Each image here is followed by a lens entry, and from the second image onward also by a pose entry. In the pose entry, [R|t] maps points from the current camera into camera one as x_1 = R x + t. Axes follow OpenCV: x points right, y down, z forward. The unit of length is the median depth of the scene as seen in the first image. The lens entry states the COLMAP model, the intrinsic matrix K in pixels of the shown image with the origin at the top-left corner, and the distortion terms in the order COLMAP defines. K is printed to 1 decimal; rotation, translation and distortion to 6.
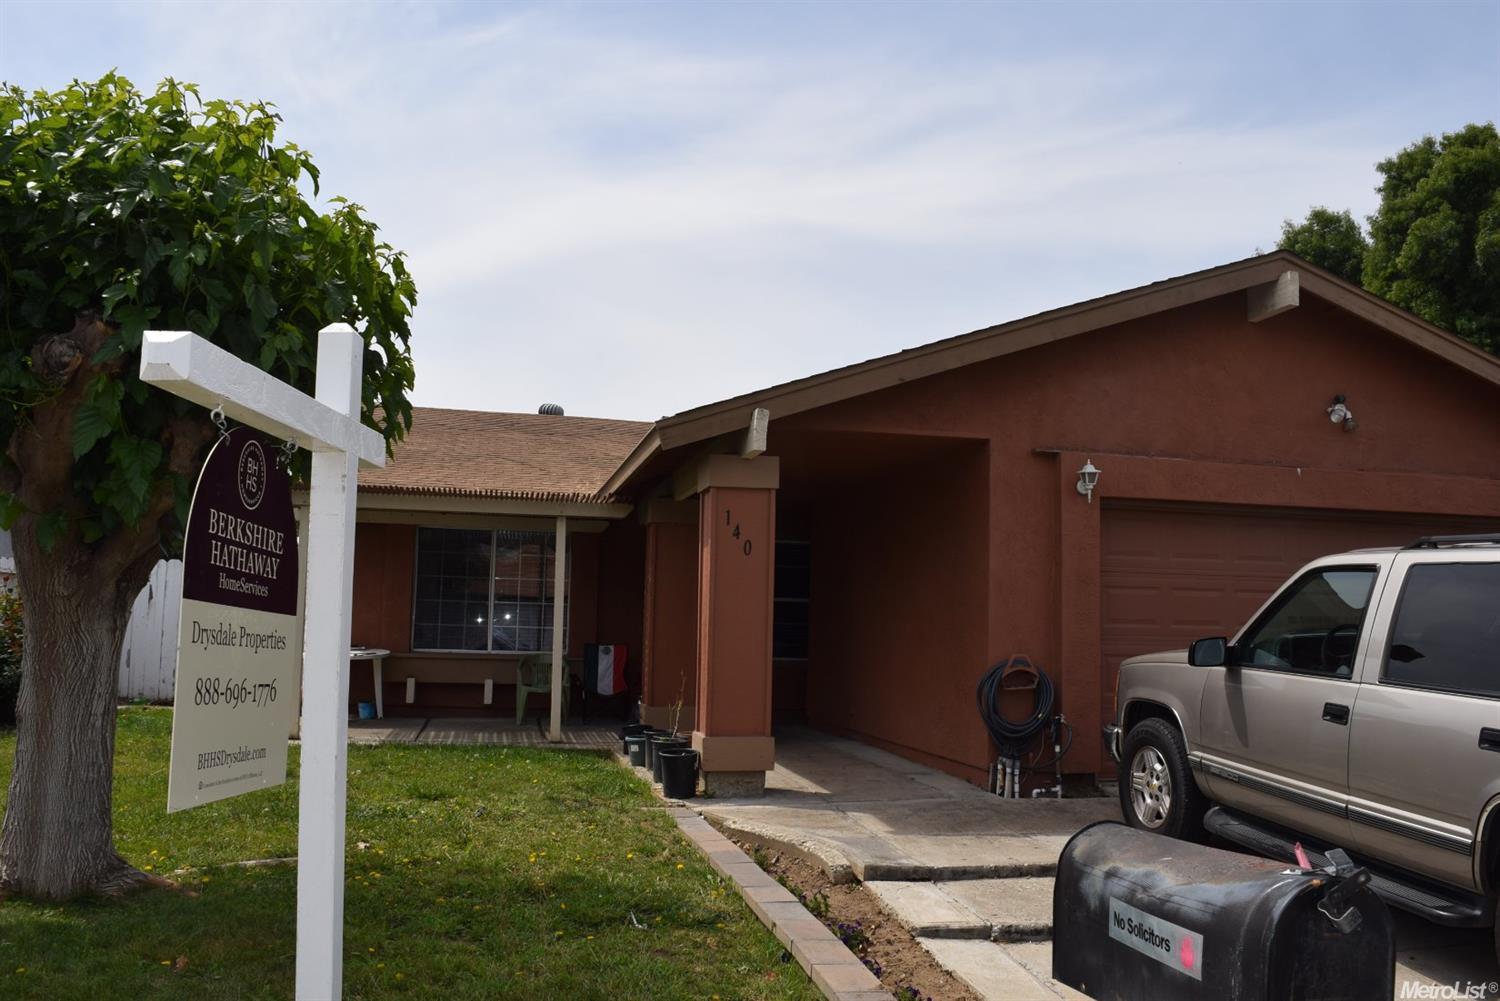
lens RADIAL K [[1178.0, 0, 750.0], [0, 1178.0, 500.5], [0, 0, 1]] dist [-0.076088, -0.006771]
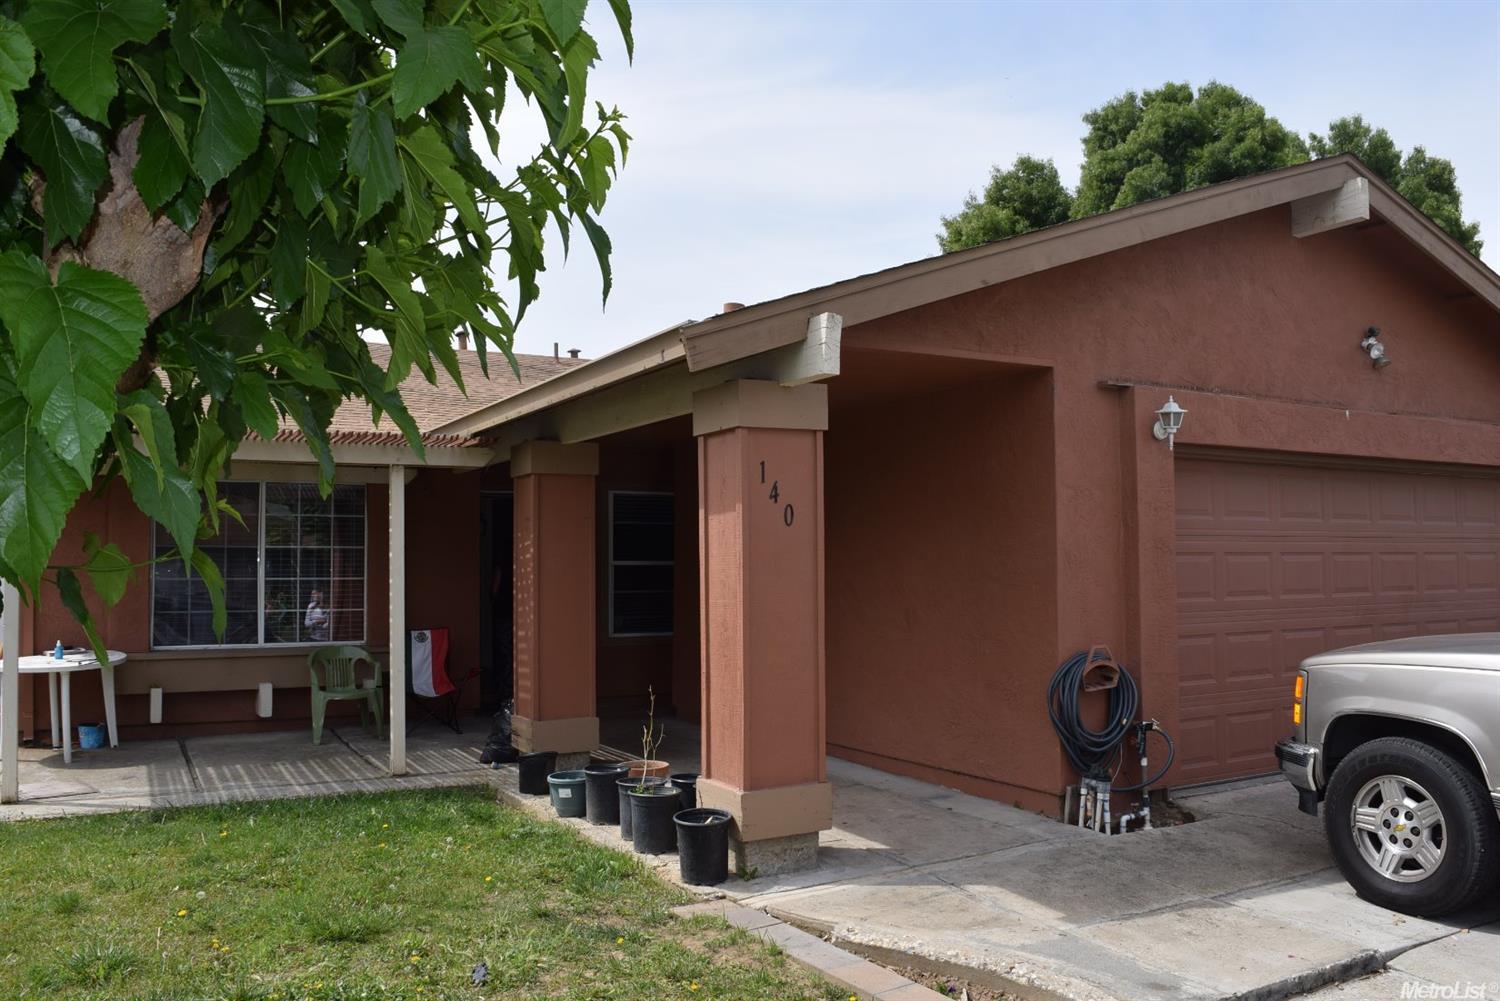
lens RADIAL K [[1178.0, 0, 750.0], [0, 1178.0, 500.5], [0, 0, 1]] dist [-0.076088, -0.006771]
pose [[0.957759, -0.012057, 0.287320, -0.201205], [-0.003098, 0.998630, 0.052232, -0.004402], [-0.287556, -0.050916, 0.956409, 0.306926]]
